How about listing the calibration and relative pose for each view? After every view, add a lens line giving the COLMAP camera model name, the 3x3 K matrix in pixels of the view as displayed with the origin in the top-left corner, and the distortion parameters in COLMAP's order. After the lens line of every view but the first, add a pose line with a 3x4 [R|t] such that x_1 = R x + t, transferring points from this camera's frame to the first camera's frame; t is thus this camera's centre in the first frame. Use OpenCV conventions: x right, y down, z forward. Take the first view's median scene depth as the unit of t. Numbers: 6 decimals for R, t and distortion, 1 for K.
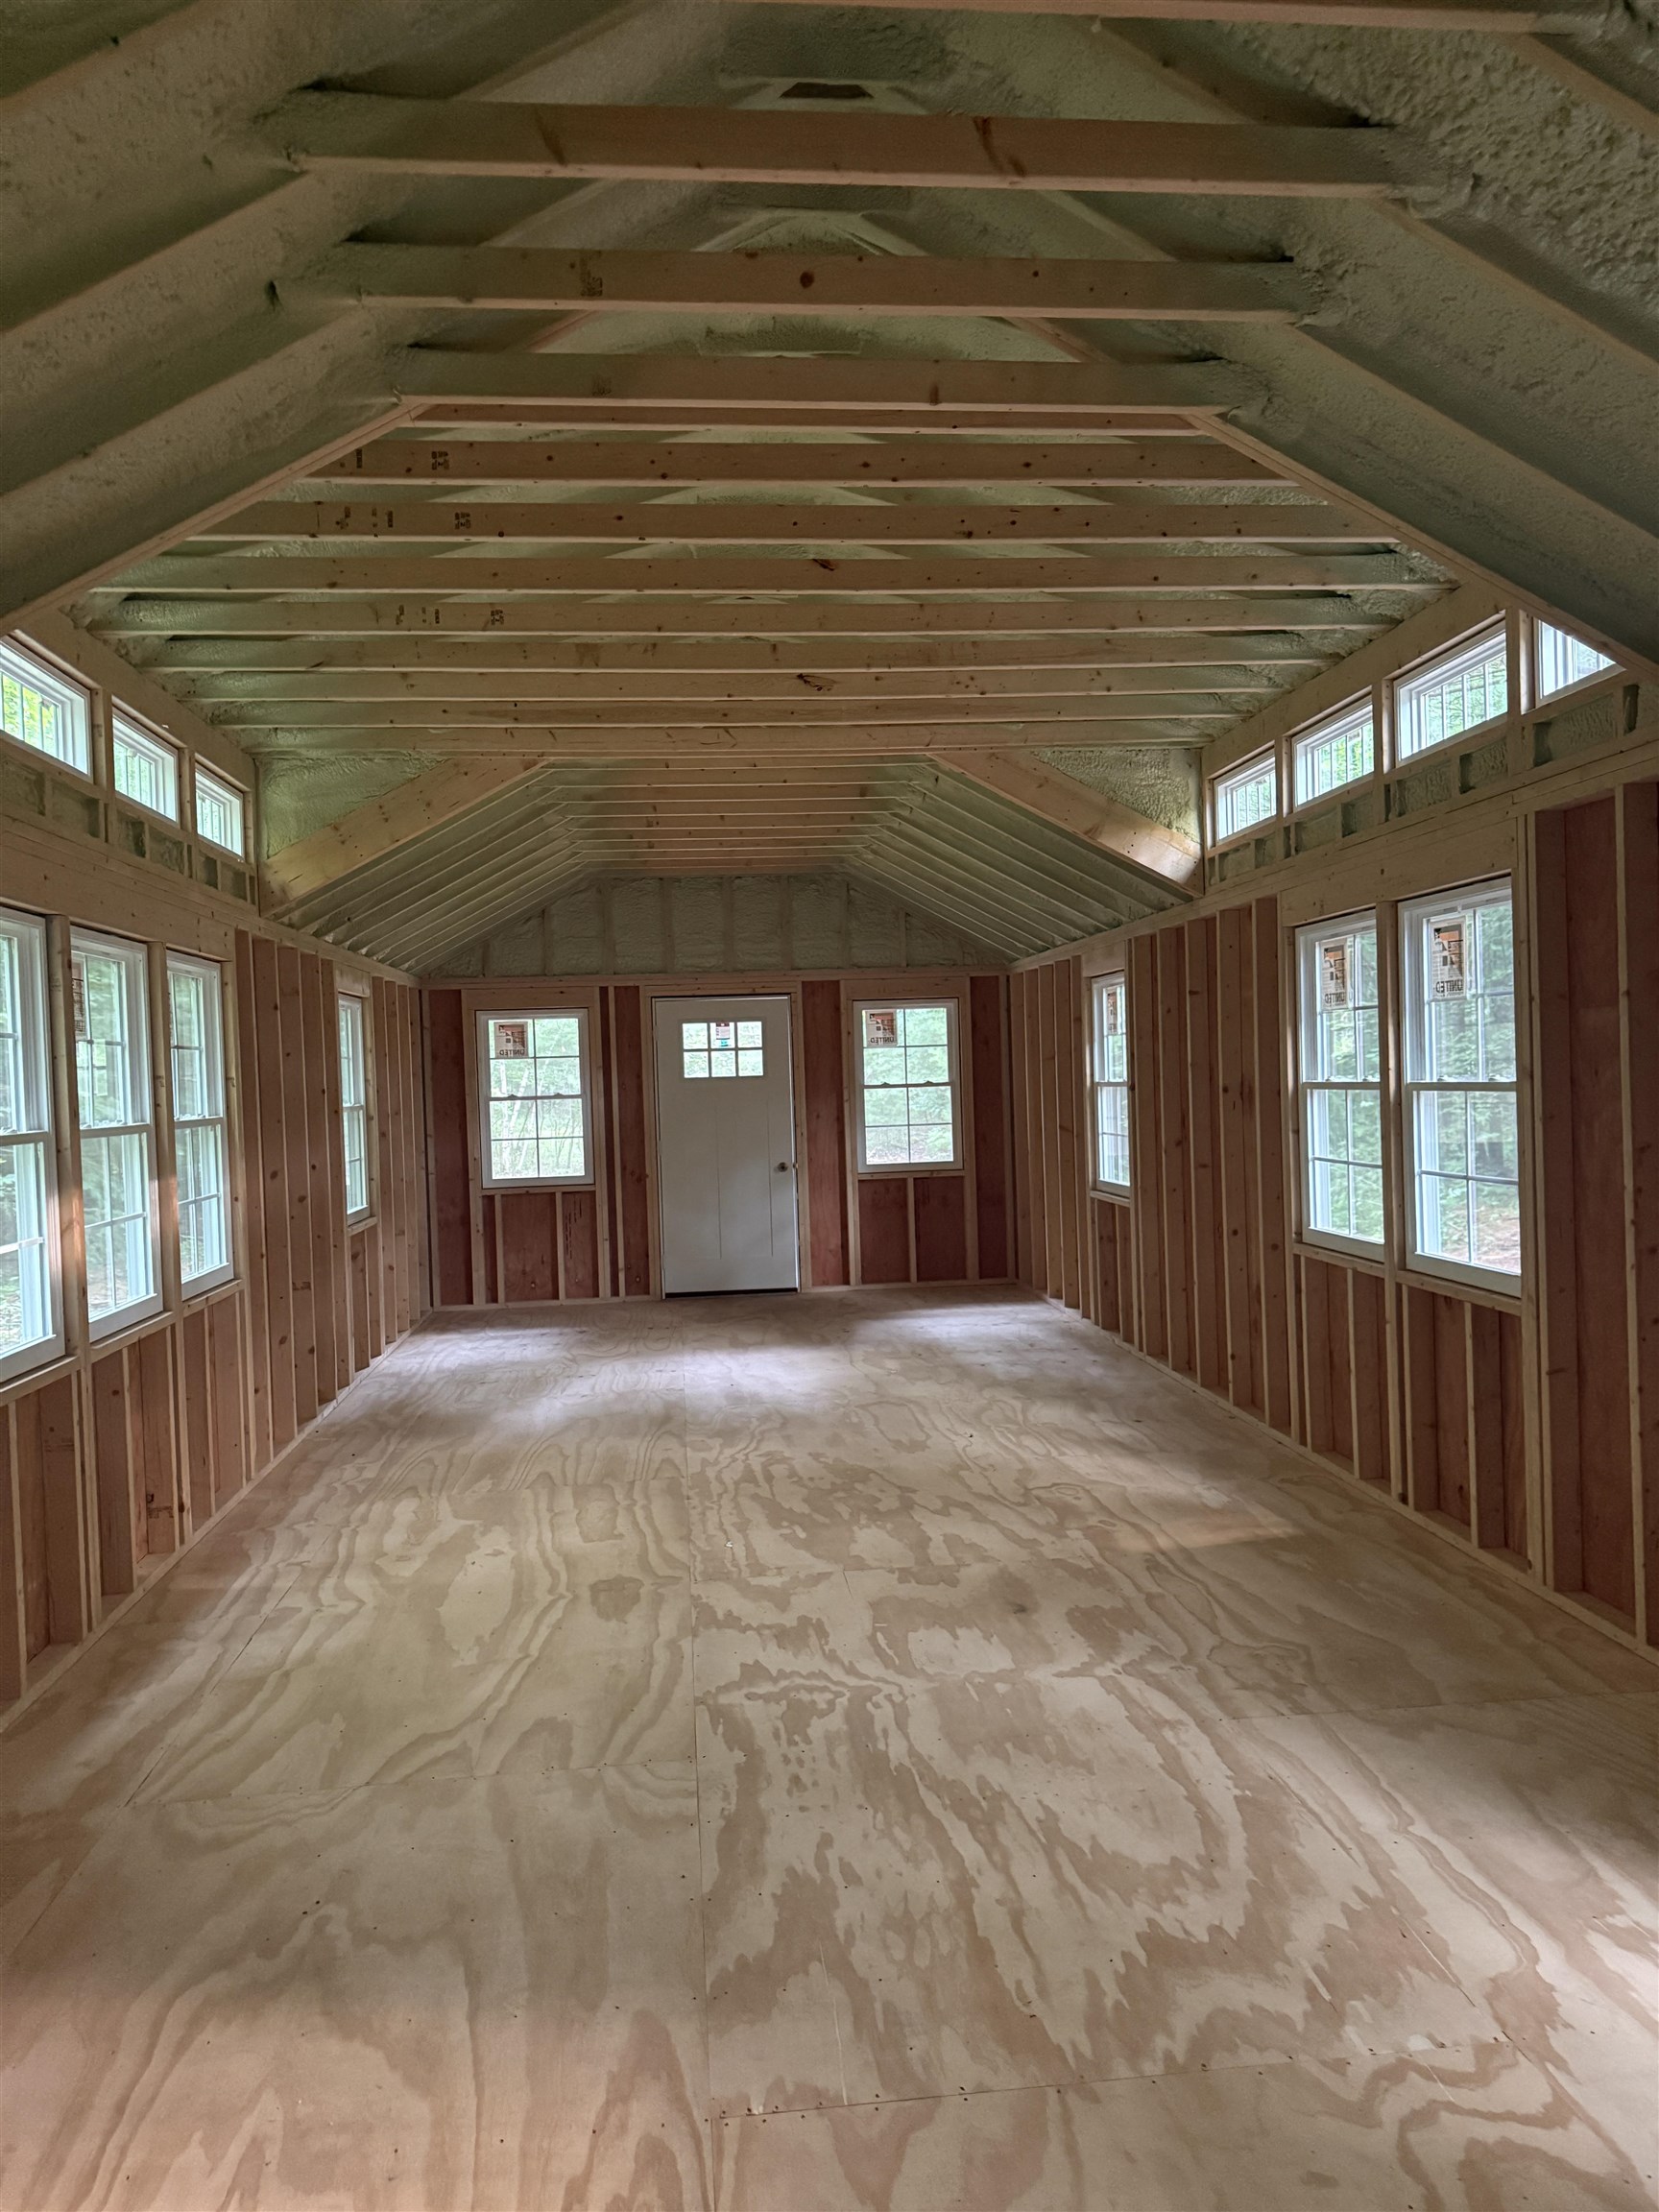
lens RADIAL K [[1513.7, 0, 829.5], [0, 1513.7, 1106.0], [0, 0, 1]] dist [0.044785, -0.026802]
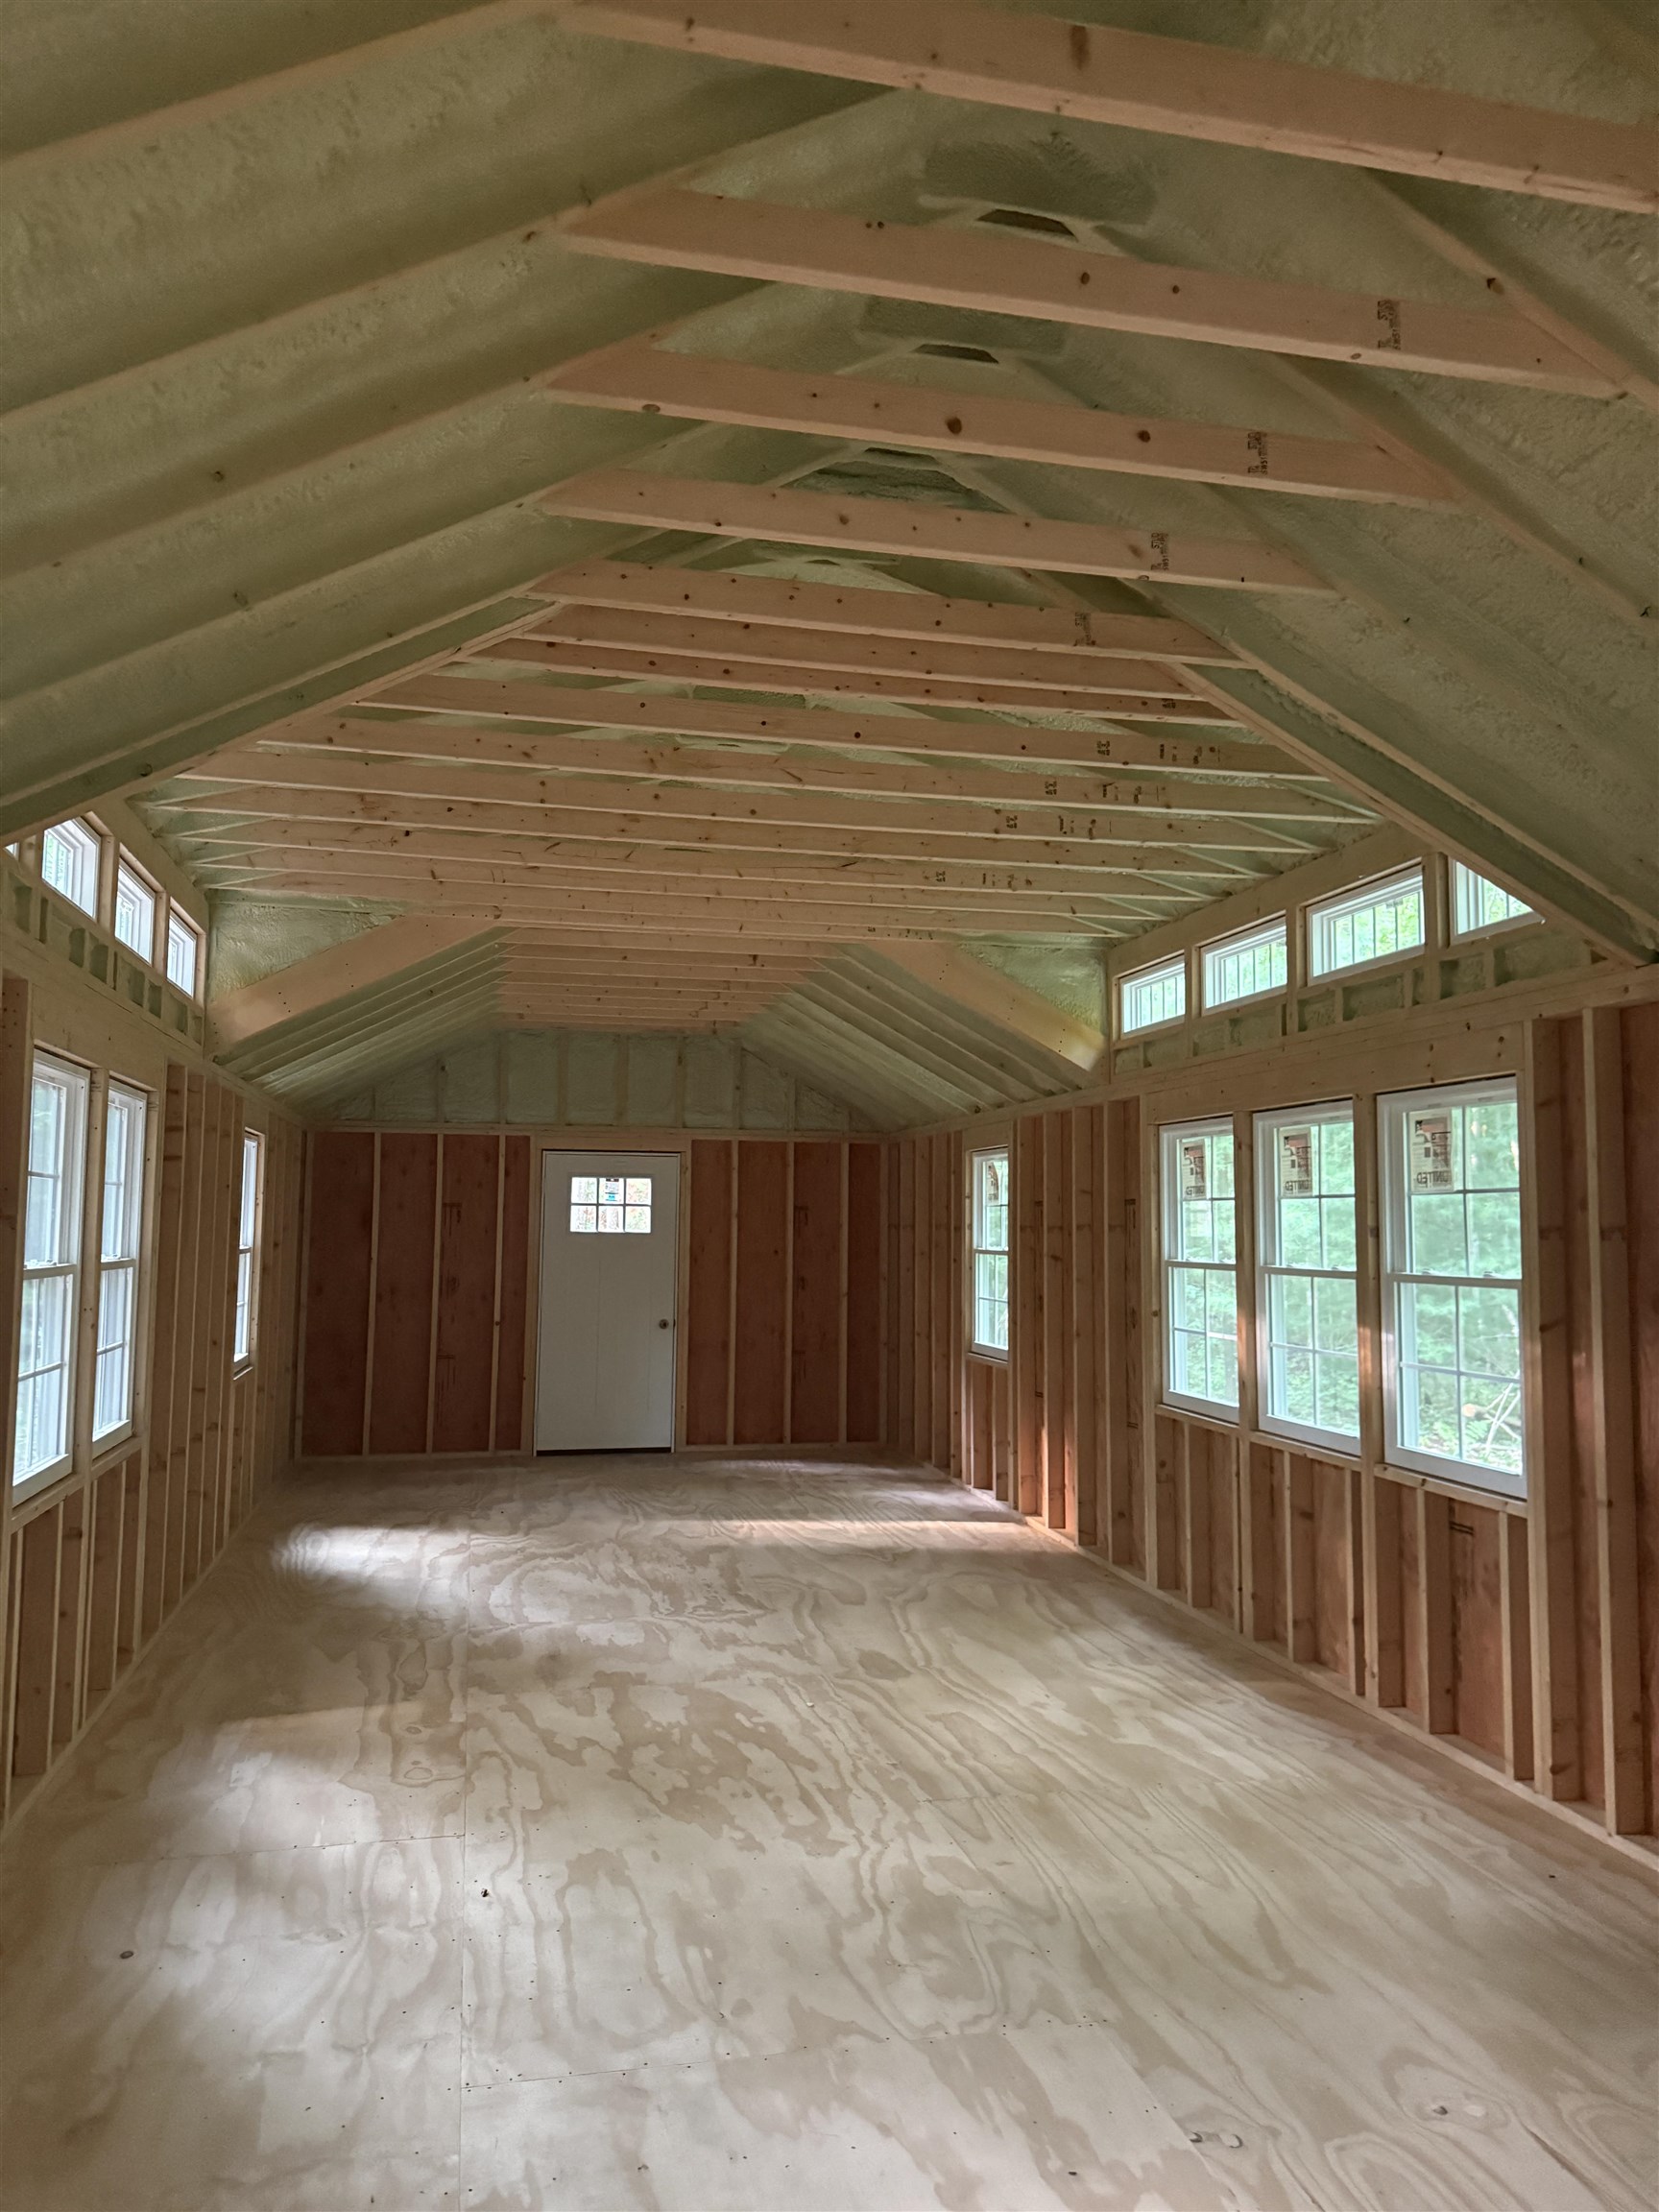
lens RADIAL K [[1513.7, 0, 829.5], [0, 1513.7, 1106.0], [0, 0, 1]] dist [0.044785, -0.026802]
pose [[-0.991969, 0.014030, -0.125701, 0.041516], [0.021416, 0.998110, -0.057601, -0.048934], [0.124655, -0.059831, -0.990395, 1.984346]]
